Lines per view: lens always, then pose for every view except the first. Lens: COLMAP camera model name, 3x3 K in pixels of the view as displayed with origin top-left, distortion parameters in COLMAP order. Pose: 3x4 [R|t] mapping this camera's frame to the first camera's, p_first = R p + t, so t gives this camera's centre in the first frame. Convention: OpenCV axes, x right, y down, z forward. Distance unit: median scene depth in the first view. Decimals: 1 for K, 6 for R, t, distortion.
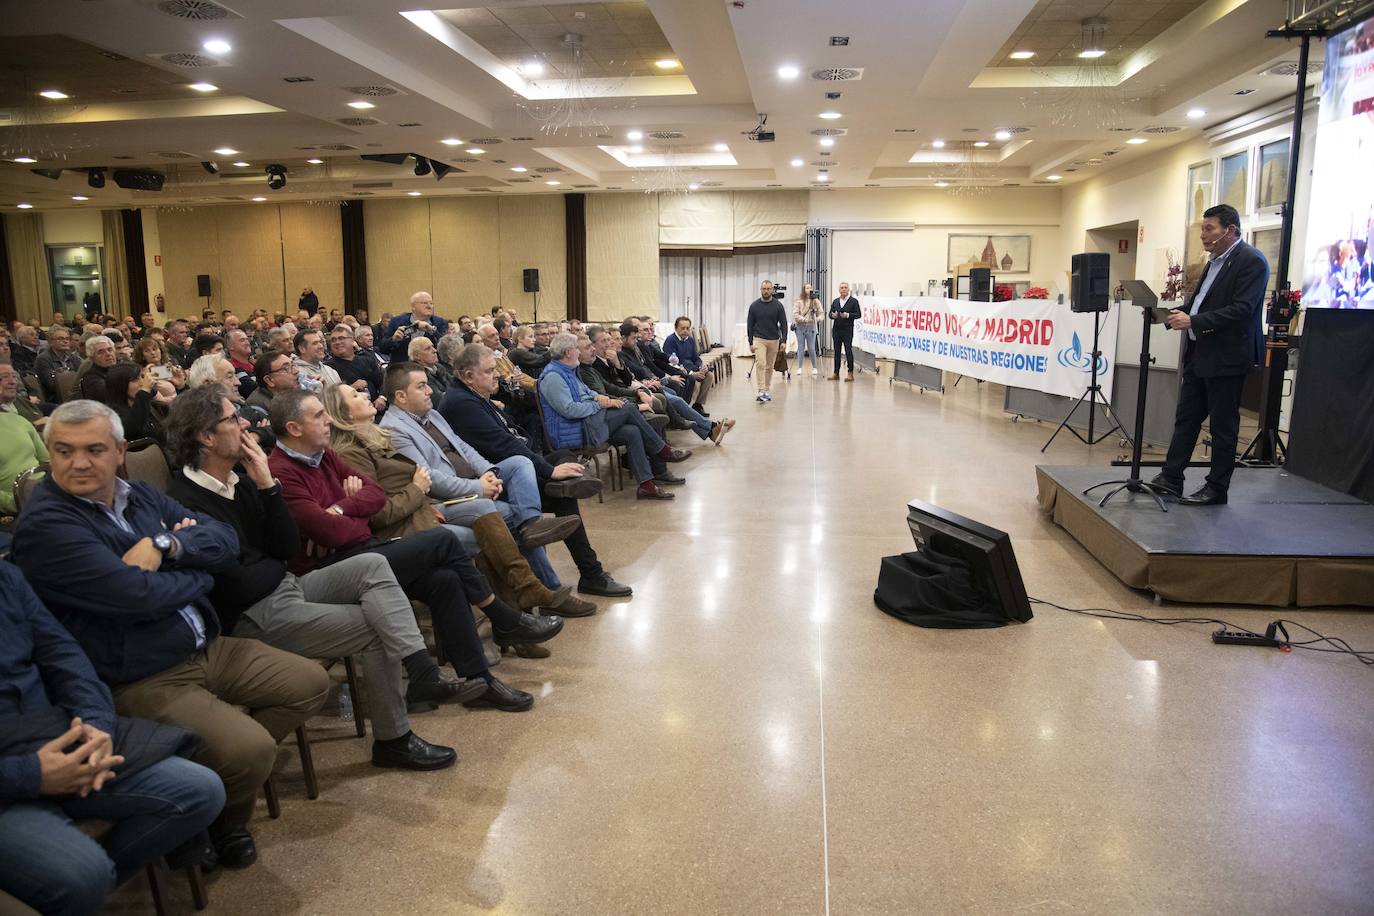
lens RADIAL K [[949.6, 0, 687.0], [0, 949.6, 458.0], [0, 0, 1]] dist [-0.106058, 0.064151]
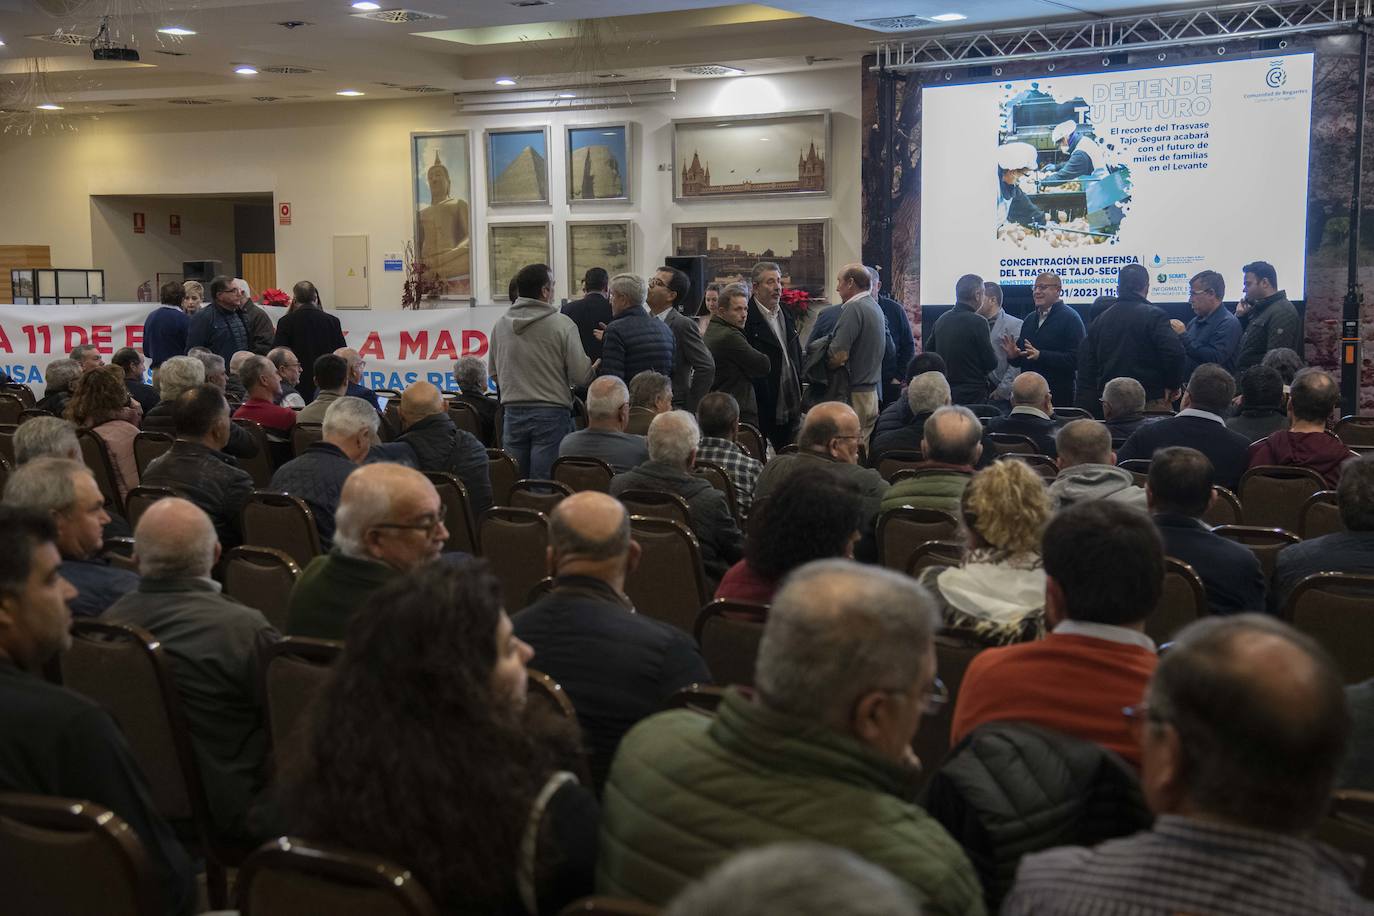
lens RADIAL K [[2002.9, 0, 687.0], [0, 2002.9, 458.0], [0, 0, 1]] dist [0.280153, -0.011872]
pose [[0.443072, -0.073703, 0.893451, -0.655611], [0.160247, 0.987075, 0.001959, -0.007470], [-0.882048, 0.142305, 0.449156, 0.040734]]
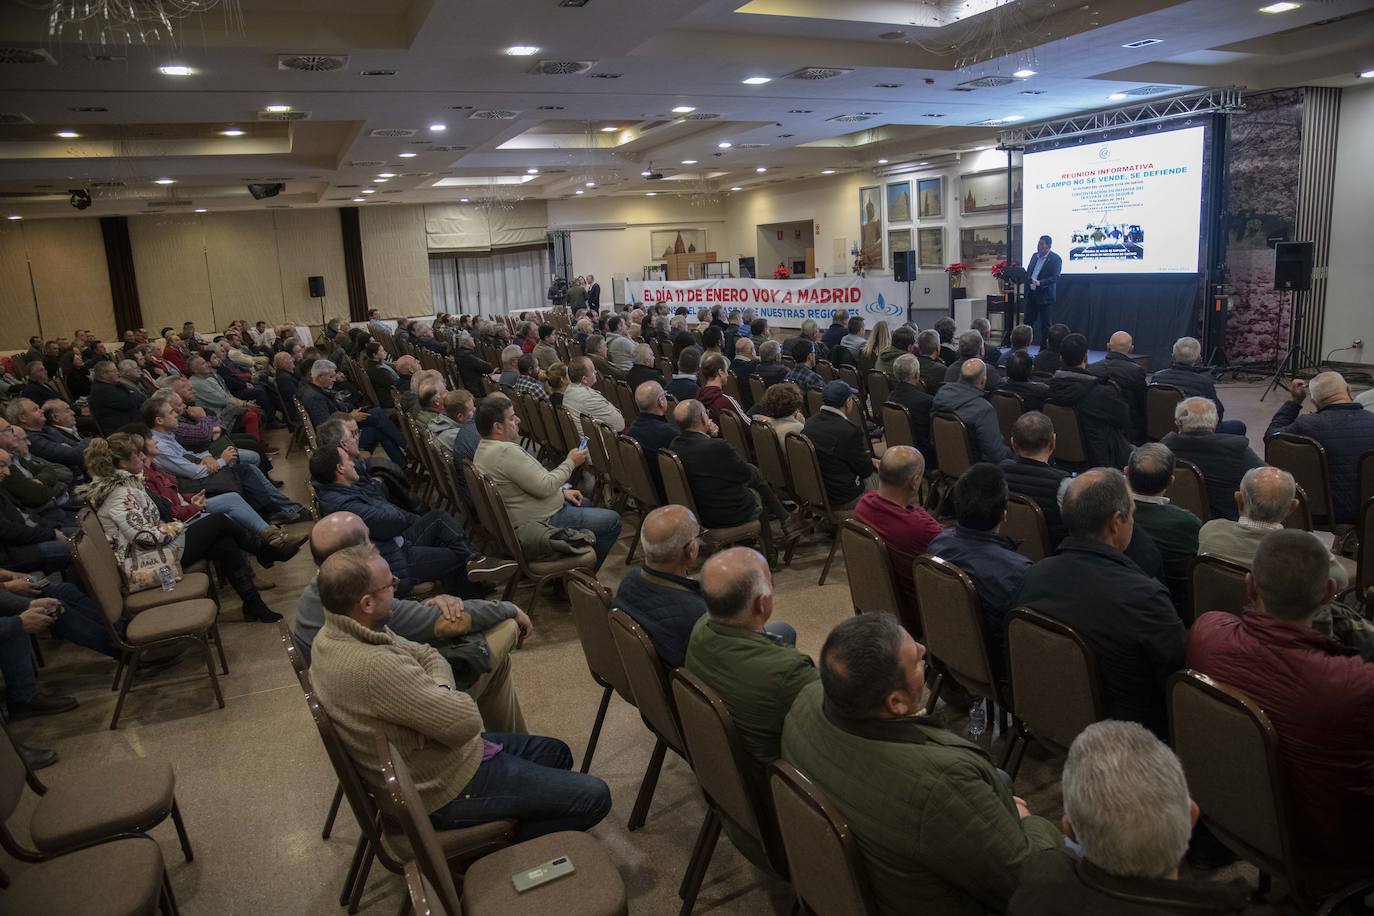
lens RADIAL K [[949.6, 0, 687.0], [0, 949.6, 458.0], [0, 0, 1]] dist [-0.106058, 0.064151]
pose [[0.857489, -0.146414, 0.493229, -0.427603], [0.138340, 0.988962, 0.053064, 0.015588], [-0.495554, 0.022732, 0.868279, -0.193373]]
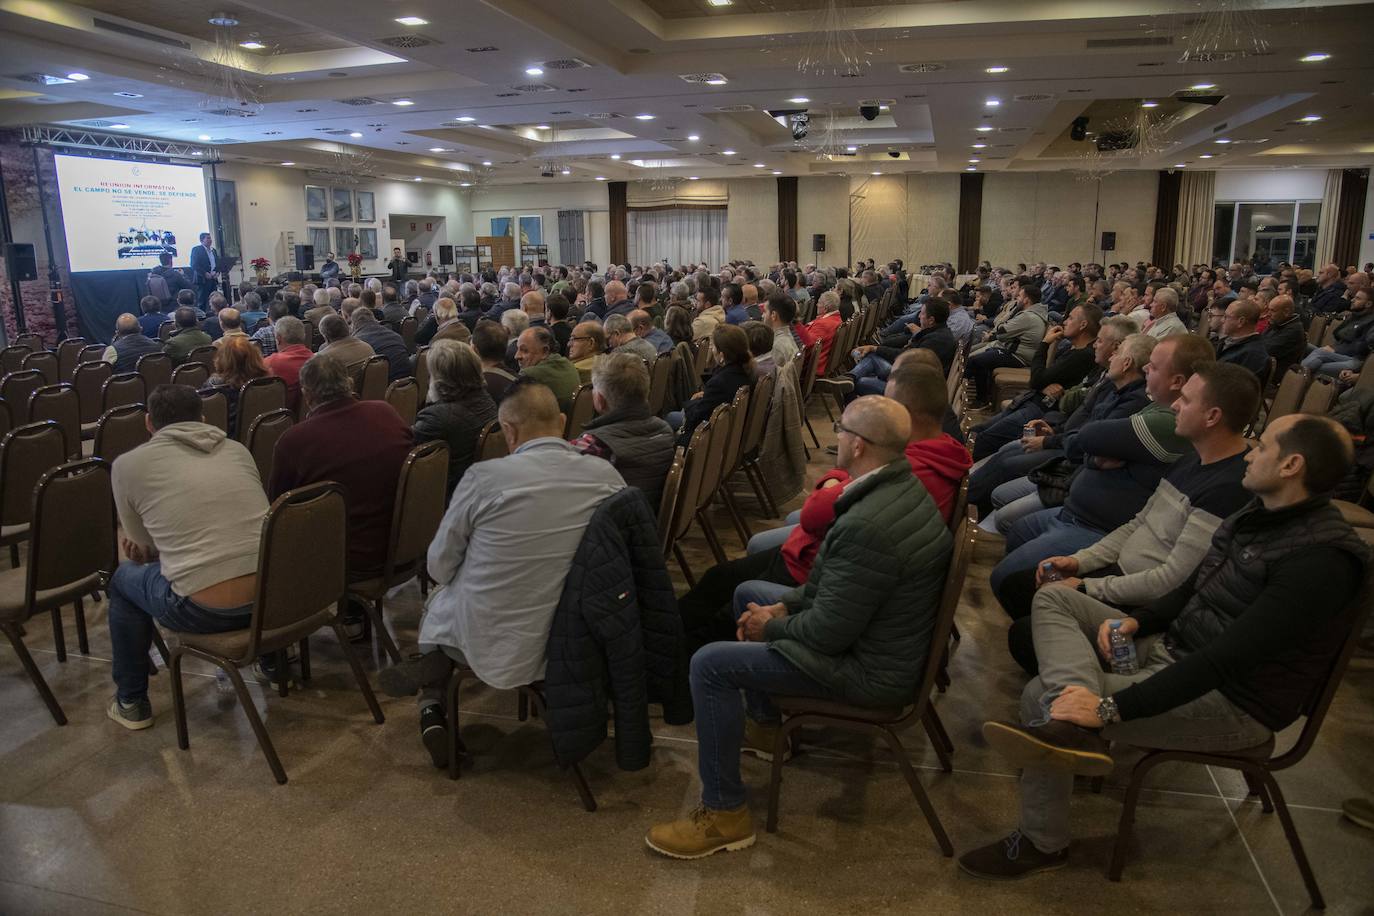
lens RADIAL K [[949.6, 0, 687.0], [0, 949.6, 458.0], [0, 0, 1]] dist [-0.106058, 0.064151]
pose [[-0.990429, -0.010112, 0.137650, -0.406547], [0.043643, 0.923196, 0.381844, -0.190778], [-0.130939, 0.384197, -0.913919, 1.082297]]
